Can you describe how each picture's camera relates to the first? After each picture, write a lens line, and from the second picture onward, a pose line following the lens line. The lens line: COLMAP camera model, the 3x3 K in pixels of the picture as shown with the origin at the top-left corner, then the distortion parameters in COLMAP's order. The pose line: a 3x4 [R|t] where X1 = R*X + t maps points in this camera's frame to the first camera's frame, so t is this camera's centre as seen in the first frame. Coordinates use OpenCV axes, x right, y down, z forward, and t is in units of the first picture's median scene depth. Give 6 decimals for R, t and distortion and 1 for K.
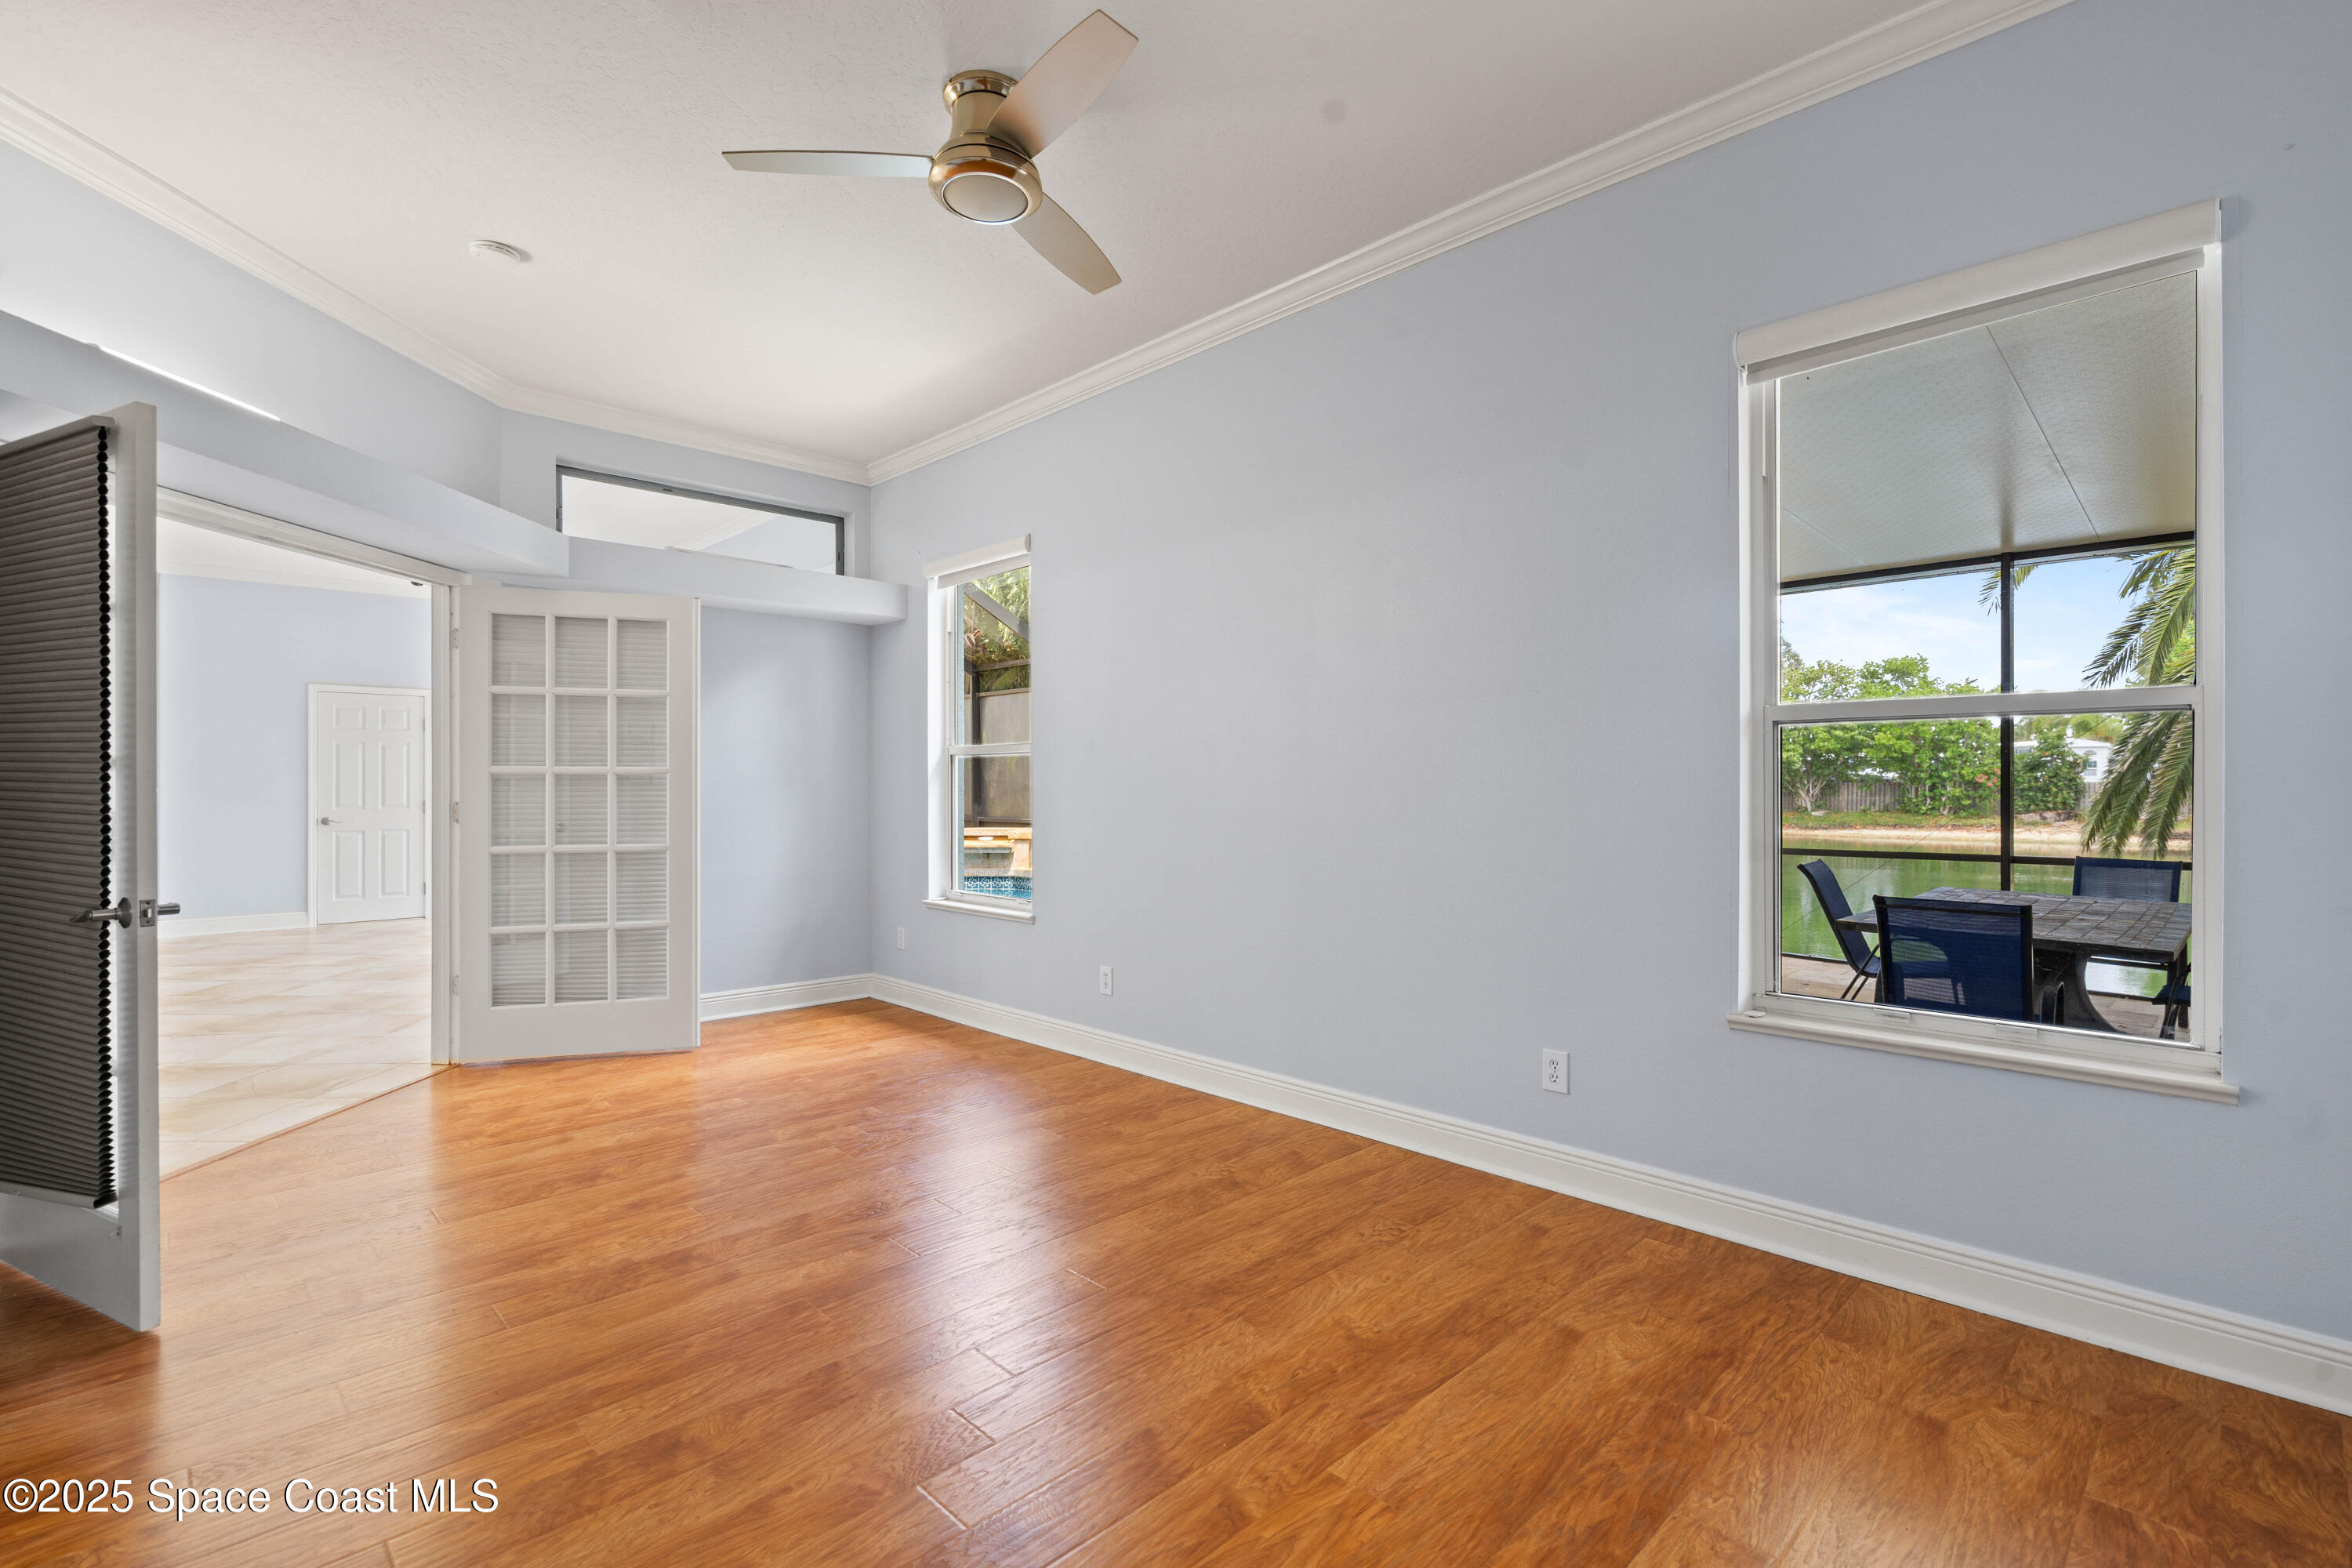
lens RADIAL K [[1072.5, 0, 1172.6], [0, 1072.5, 786.7], [0, 0, 1]] dist [-0.006954, 0.003527]
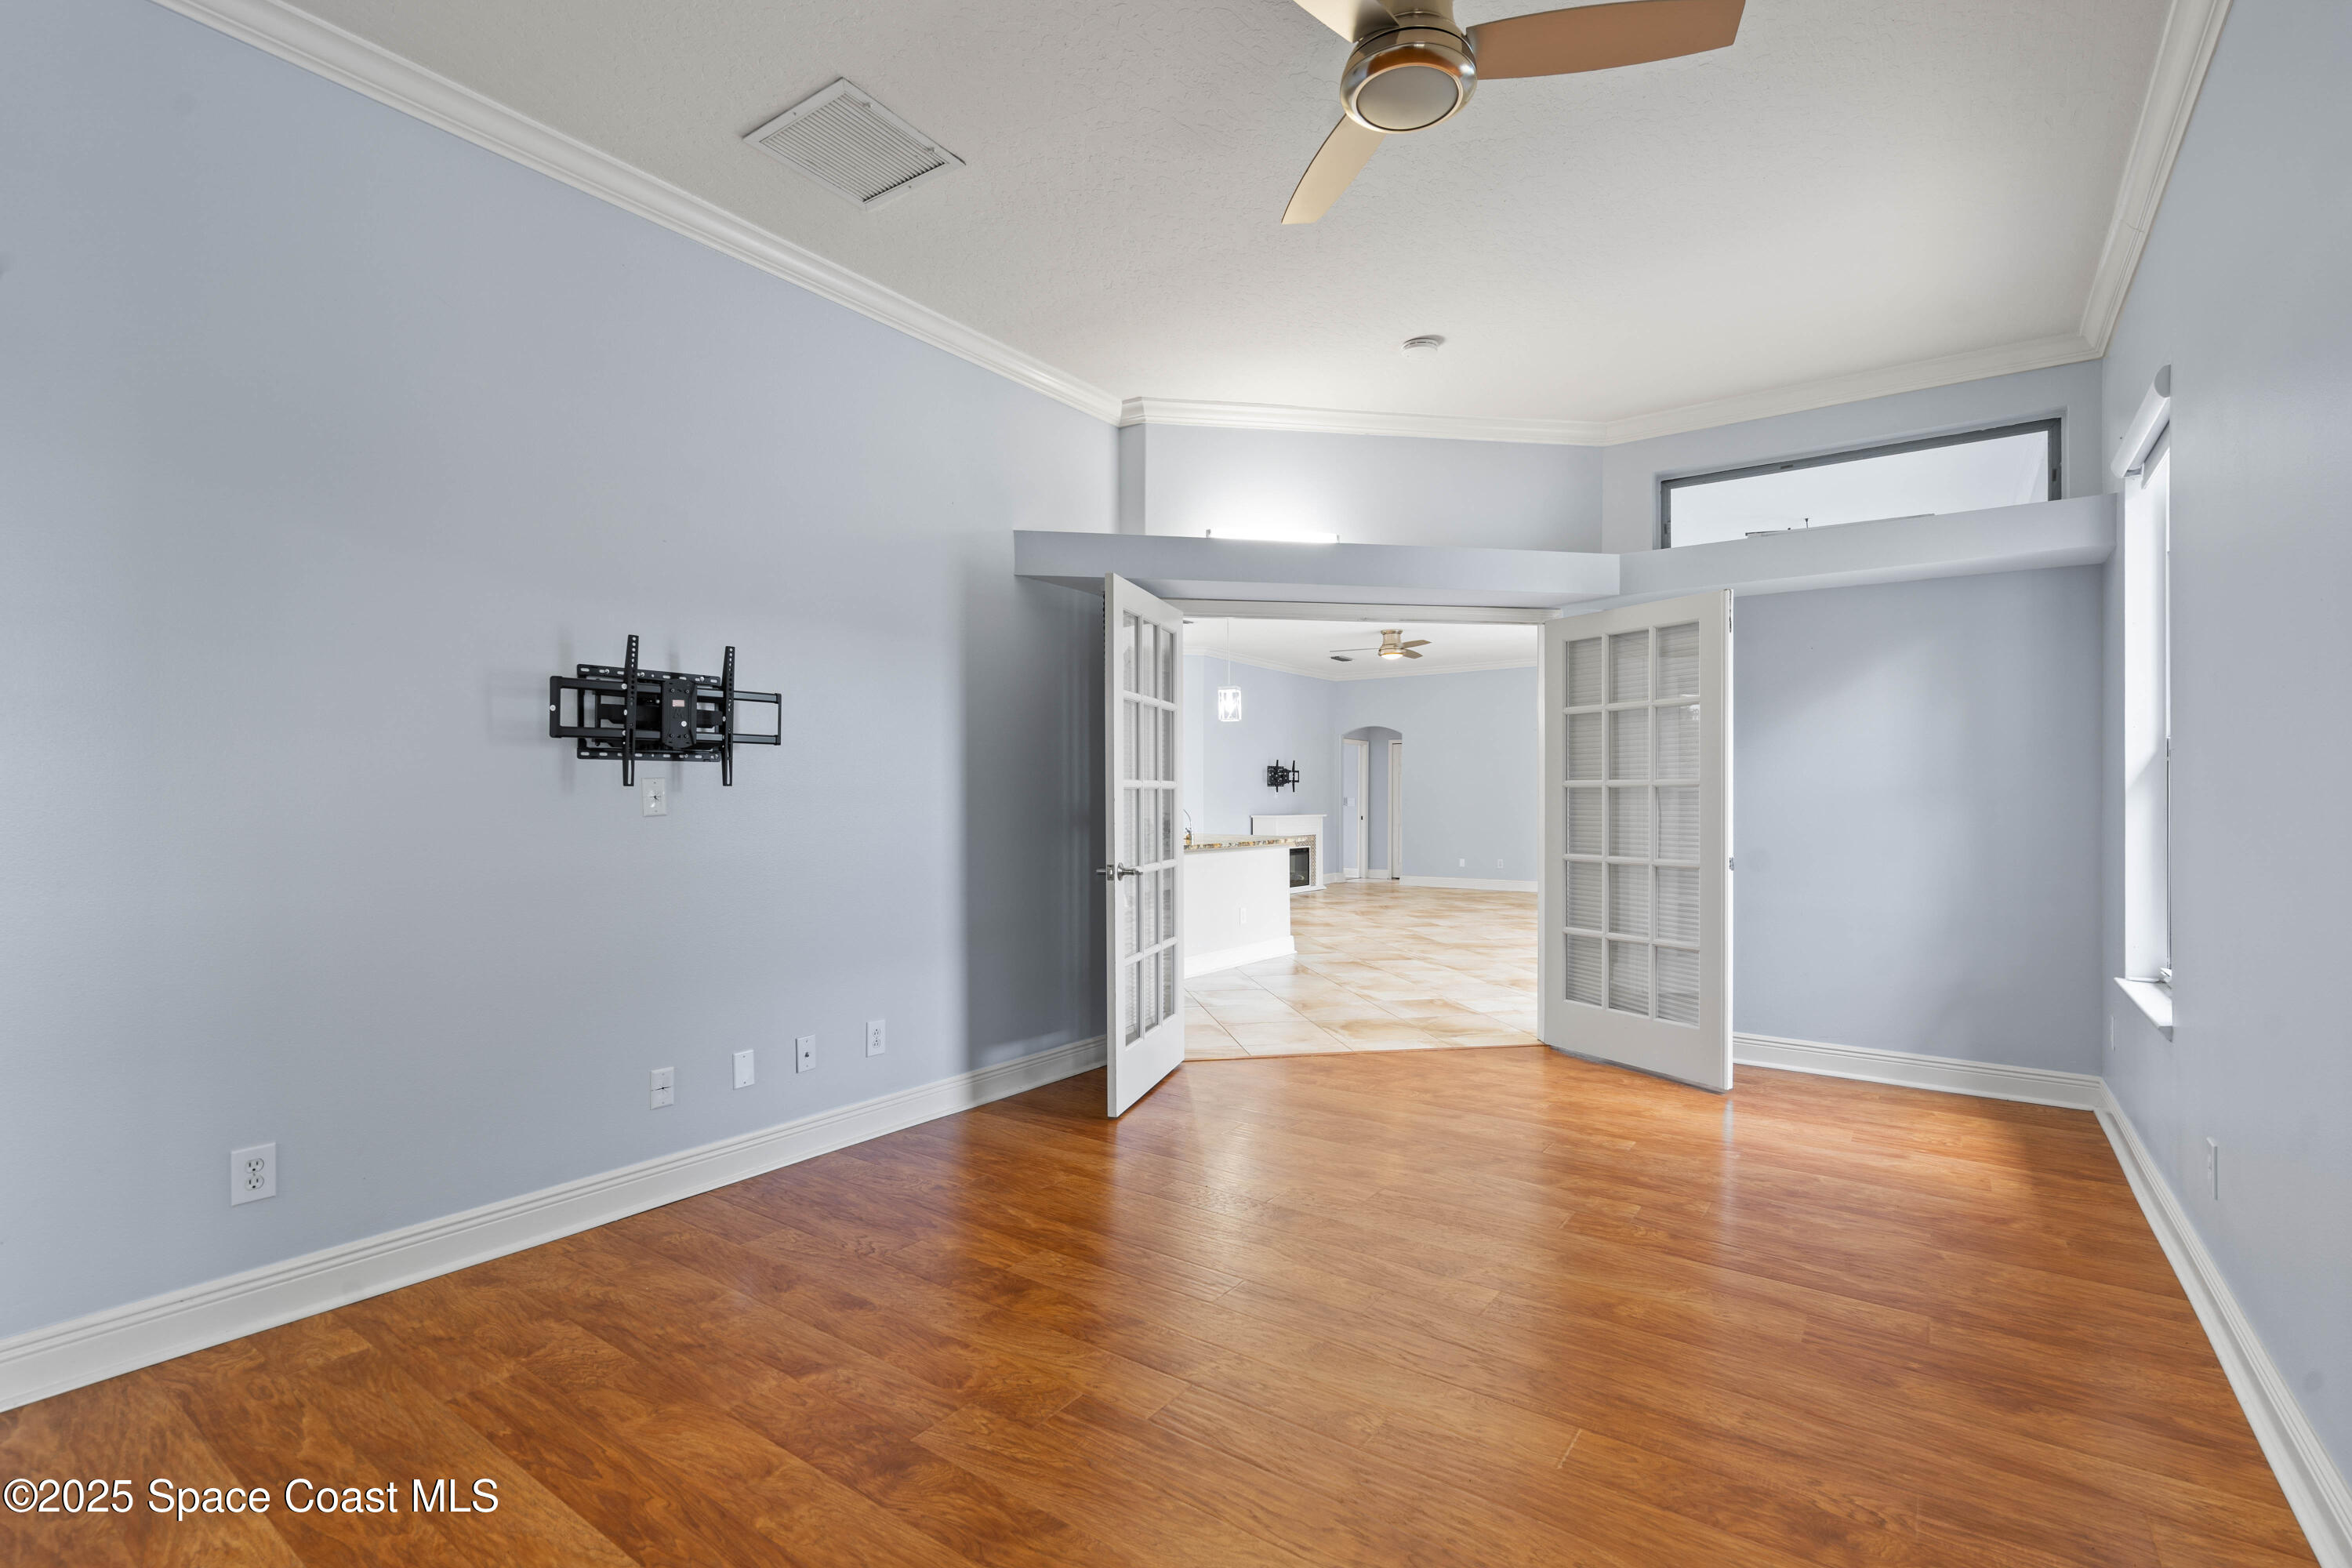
lens RADIAL K [[1072.5, 0, 1164.6], [0, 1072.5, 789.4], [0, 0, 1]] dist [-0.006954, 0.003527]
pose [[0.164838, -0.006496, -0.986299, 0.380016], [-0.002508, 0.999972, -0.007005, -0.000873], [0.986317, 0.003628, 0.164817, 0.408699]]
